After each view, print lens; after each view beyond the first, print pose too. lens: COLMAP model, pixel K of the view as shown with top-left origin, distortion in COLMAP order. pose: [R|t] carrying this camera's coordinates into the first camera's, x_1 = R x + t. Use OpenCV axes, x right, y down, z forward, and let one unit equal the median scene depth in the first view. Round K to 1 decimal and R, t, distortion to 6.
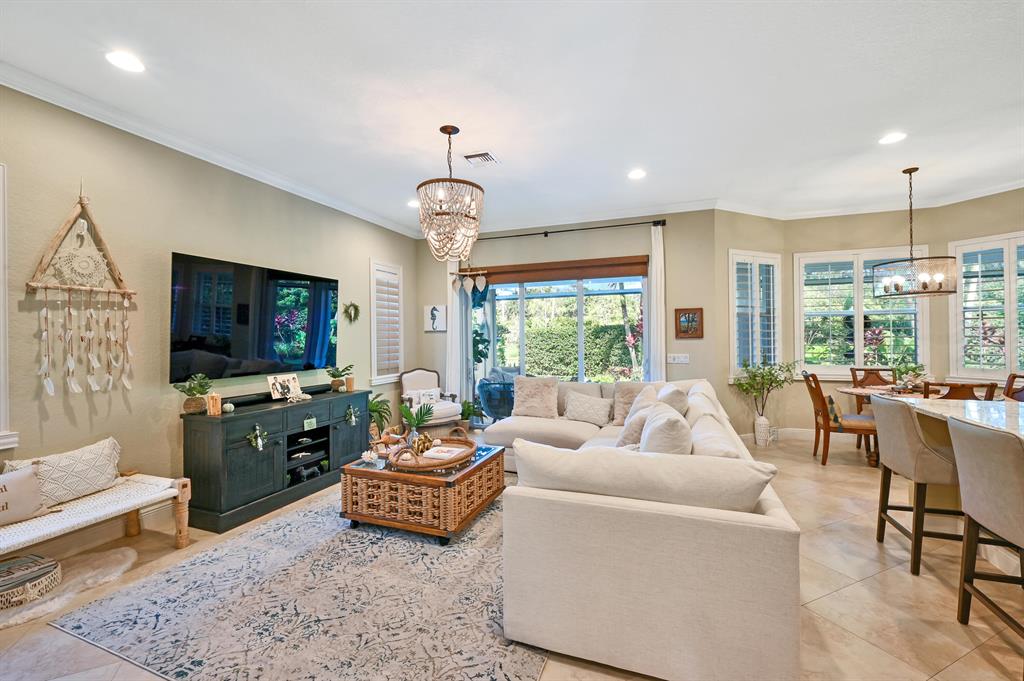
lens RADIAL K [[418.8, 0, 511.5], [0, 418.8, 336.2], [0, 0, 1]] dist [0.001846, 0.000267]
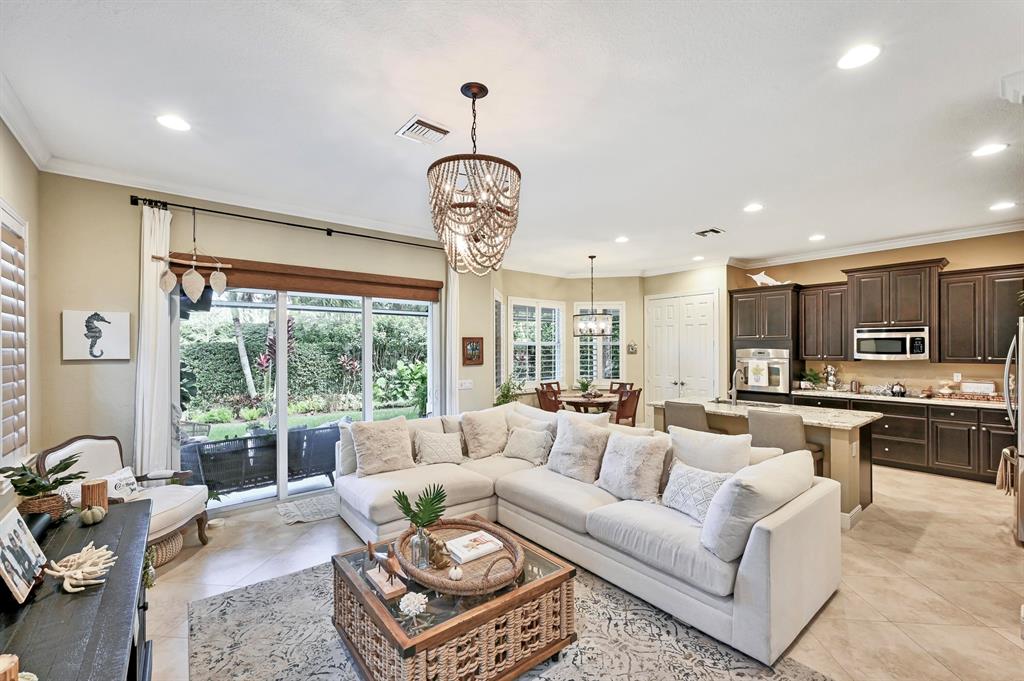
lens RADIAL K [[421.5, 0, 505.9], [0, 421.5, 349.2], [0, 0, 1]] dist [-0.002297, -0.000015]
pose [[0.513949, 0.006051, 0.857799, -0.443577], [-0.001258, 0.999979, -0.006301, -0.027745], [-0.857820, 0.002160, 0.513946, 0.354736]]
